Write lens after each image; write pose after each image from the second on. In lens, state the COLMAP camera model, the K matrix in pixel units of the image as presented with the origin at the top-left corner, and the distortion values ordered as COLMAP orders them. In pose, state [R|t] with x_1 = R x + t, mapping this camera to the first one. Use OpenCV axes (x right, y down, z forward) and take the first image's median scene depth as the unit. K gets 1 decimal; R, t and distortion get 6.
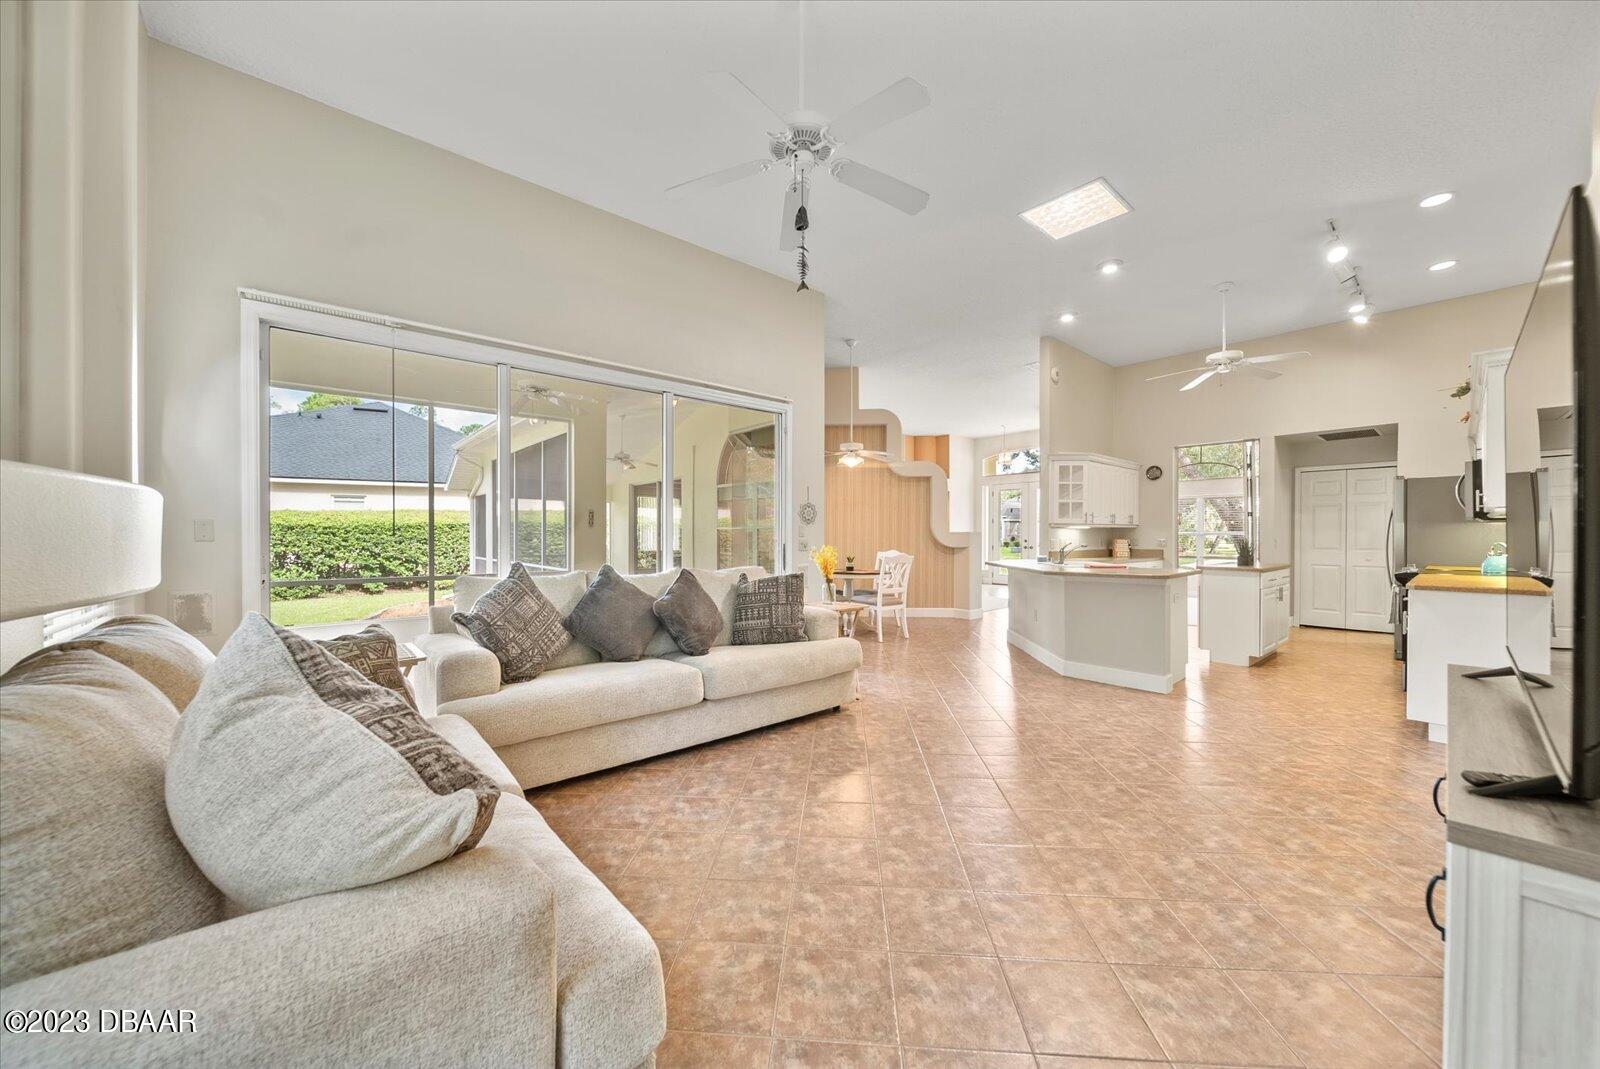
lens RADIAL K [[568.7, 0, 793.4], [0, 568.7, 533.4], [0, 0, 1]] dist [0.001882, 0.000054]
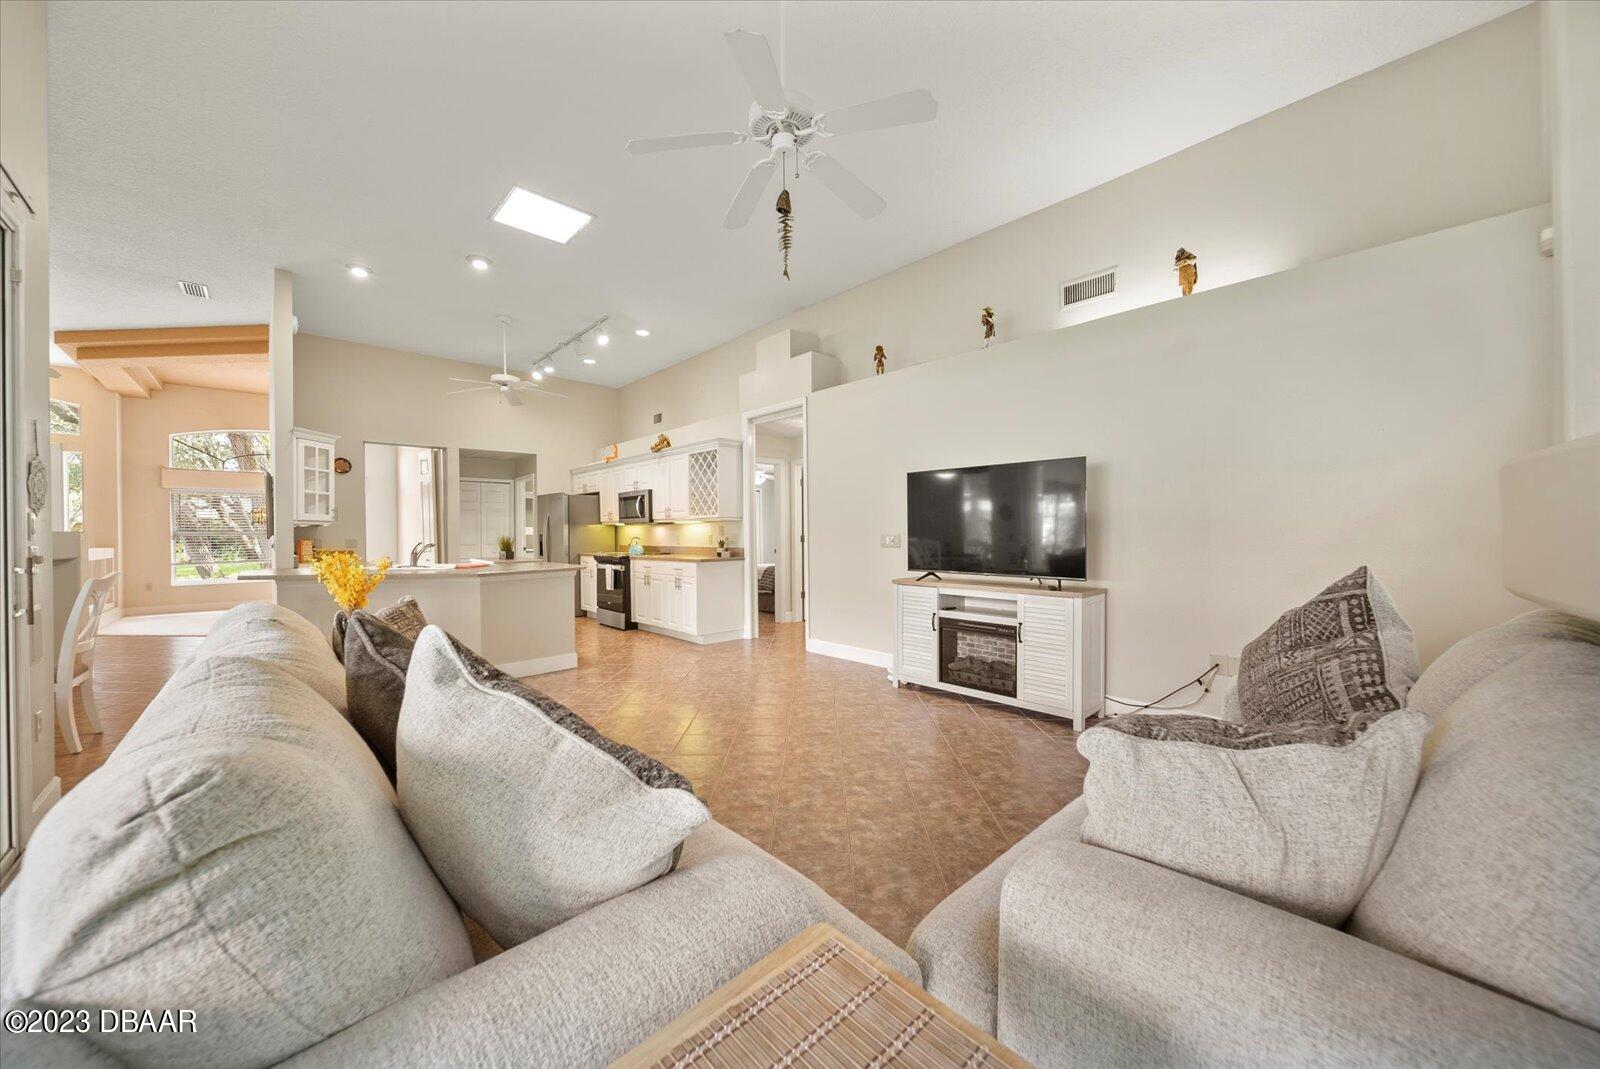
lens RADIAL K [[568.7, 0, 794.5], [0, 568.7, 533.6], [0, 0, 1]] dist [0.001882, 0.000054]
pose [[-0.036165, -0.006905, 0.999322, -0.454627], [0.003537, 0.999969, 0.007037, -0.002468], [-0.999340, 0.003789, -0.036140, 0.486017]]
